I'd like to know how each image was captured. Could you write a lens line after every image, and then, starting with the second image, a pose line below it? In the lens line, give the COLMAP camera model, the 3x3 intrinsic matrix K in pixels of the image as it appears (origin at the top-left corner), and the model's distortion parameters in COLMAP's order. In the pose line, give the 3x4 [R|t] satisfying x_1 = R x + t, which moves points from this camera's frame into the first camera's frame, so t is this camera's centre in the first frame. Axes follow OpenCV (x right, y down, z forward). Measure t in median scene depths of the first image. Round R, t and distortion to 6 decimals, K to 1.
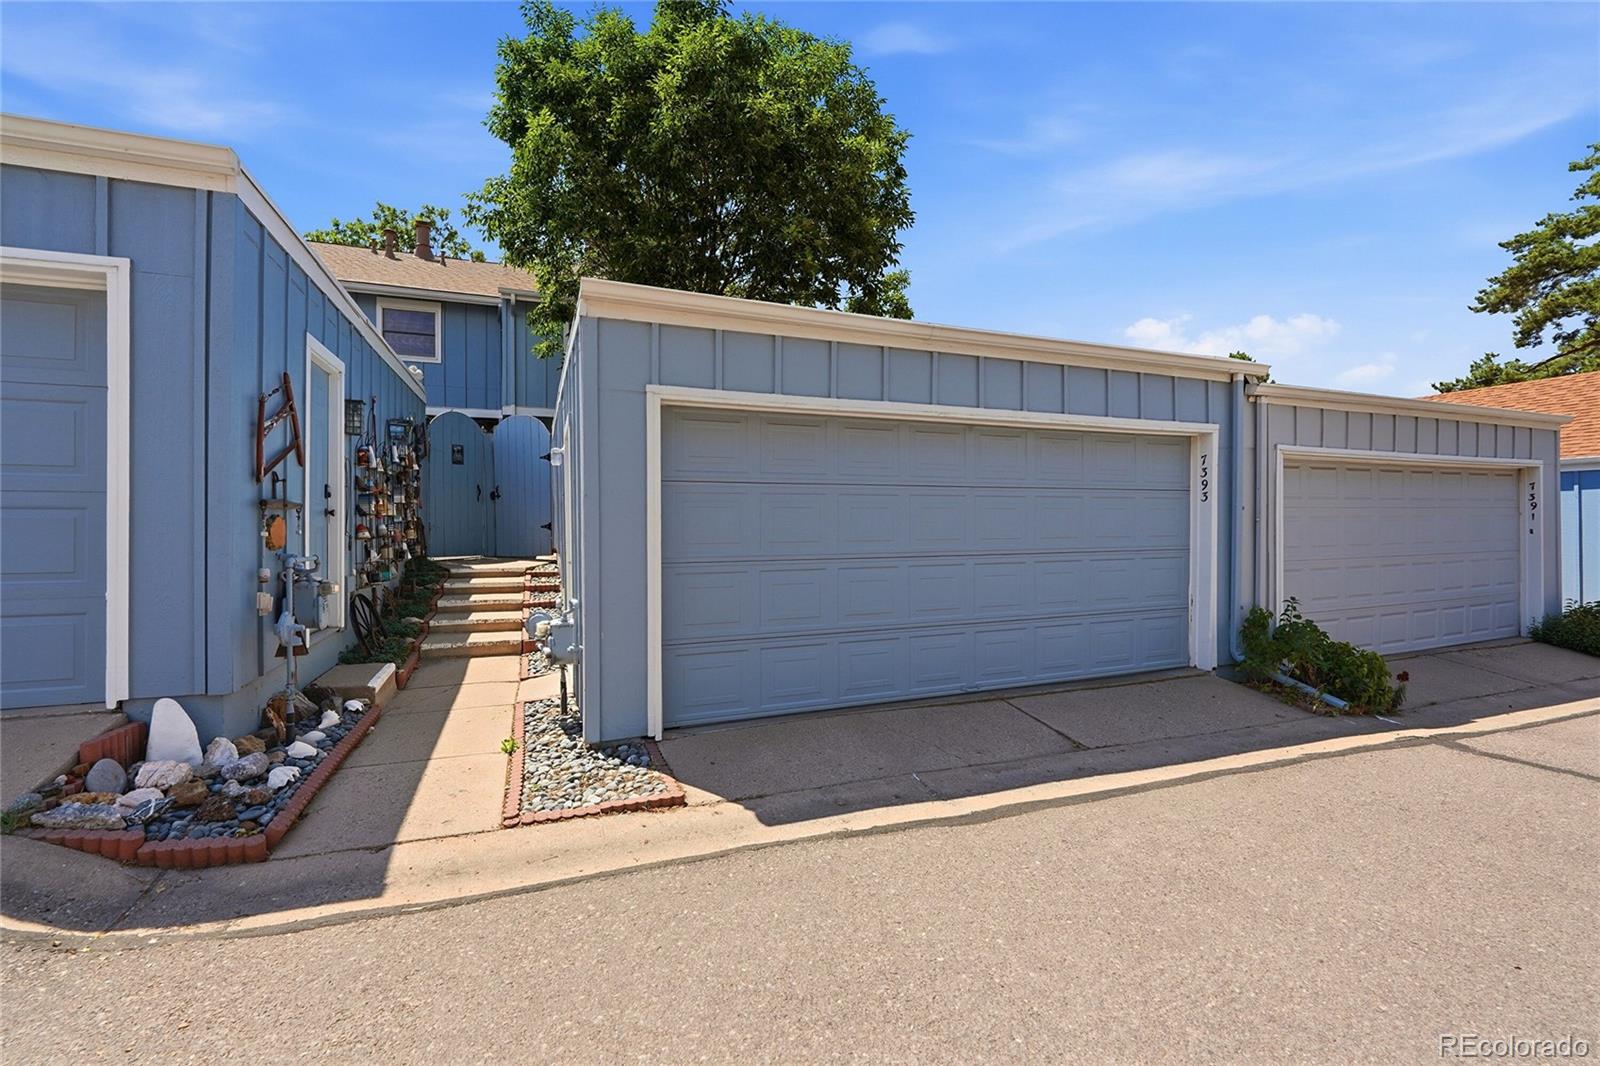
lens RADIAL K [[655.6, 0, 759.6], [0, 655.6, 522.8], [0, 0, 1]] dist [-0.006295, -0.002012]
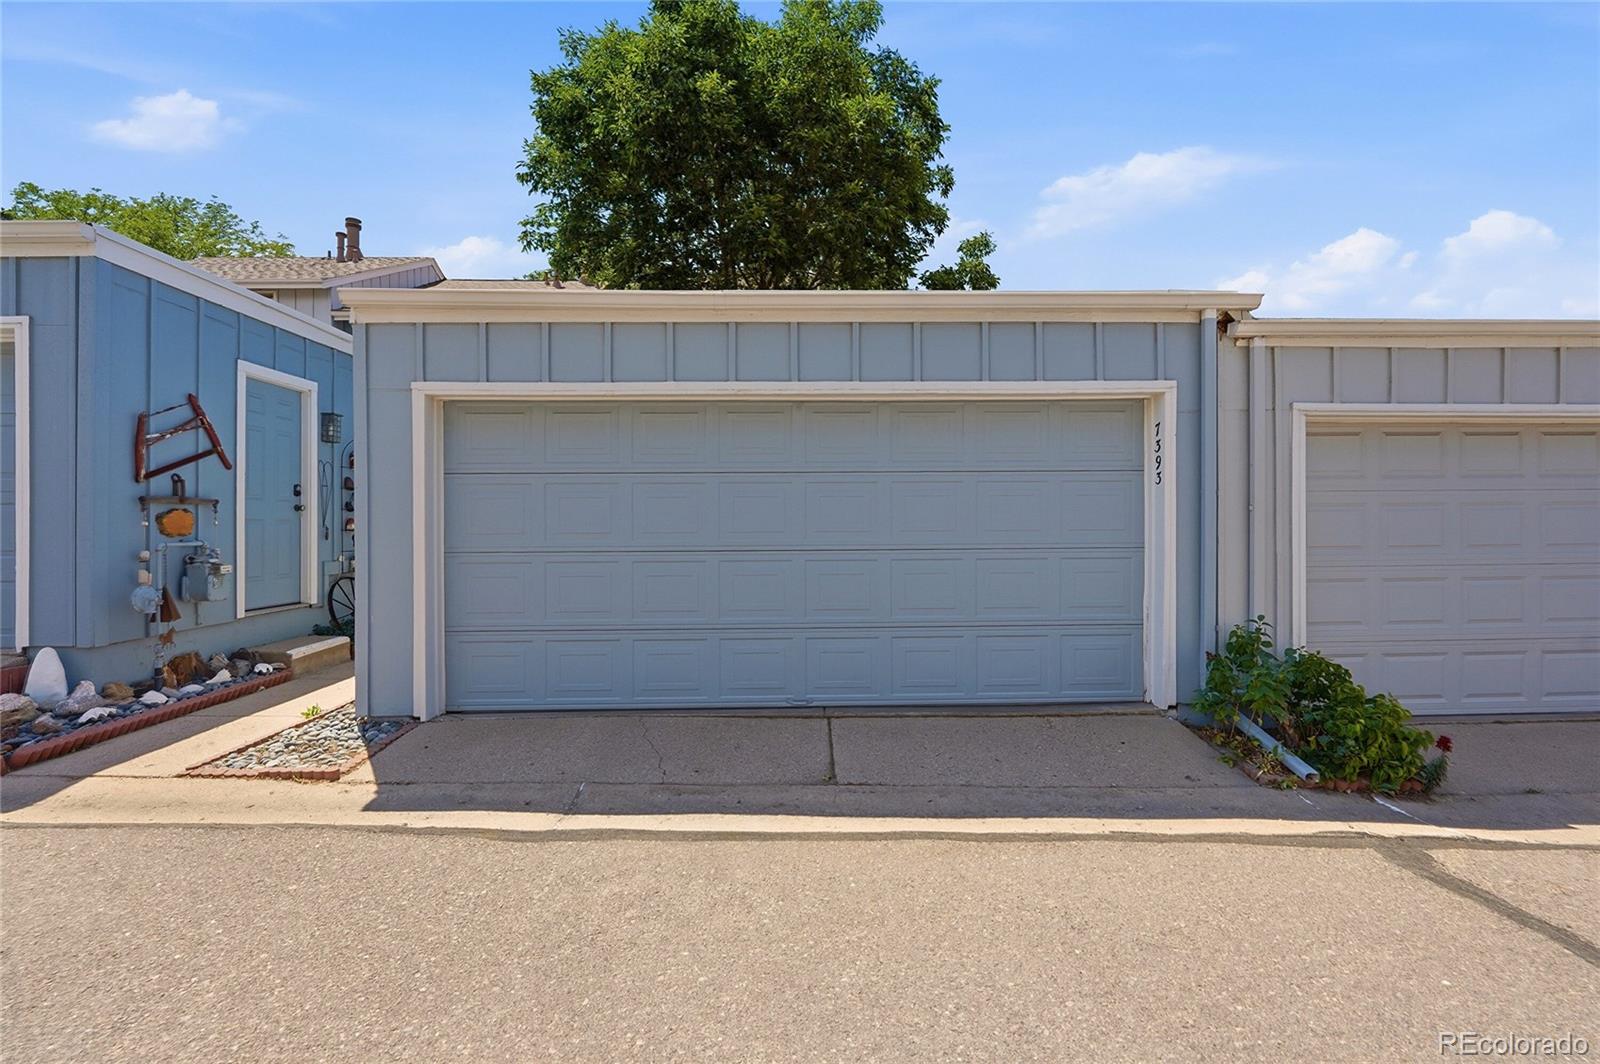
lens RADIAL K [[655.6, 0, 800.8], [0, 655.6, 526.3], [0, 0, 1]] dist [-0.006295, -0.002012]
pose [[0.943974, 0.001189, -0.330019, 0.635024], [0.001462, 0.999969, 0.007787, 0.010816], [0.330018, -0.007833, 0.943942, 0.176946]]
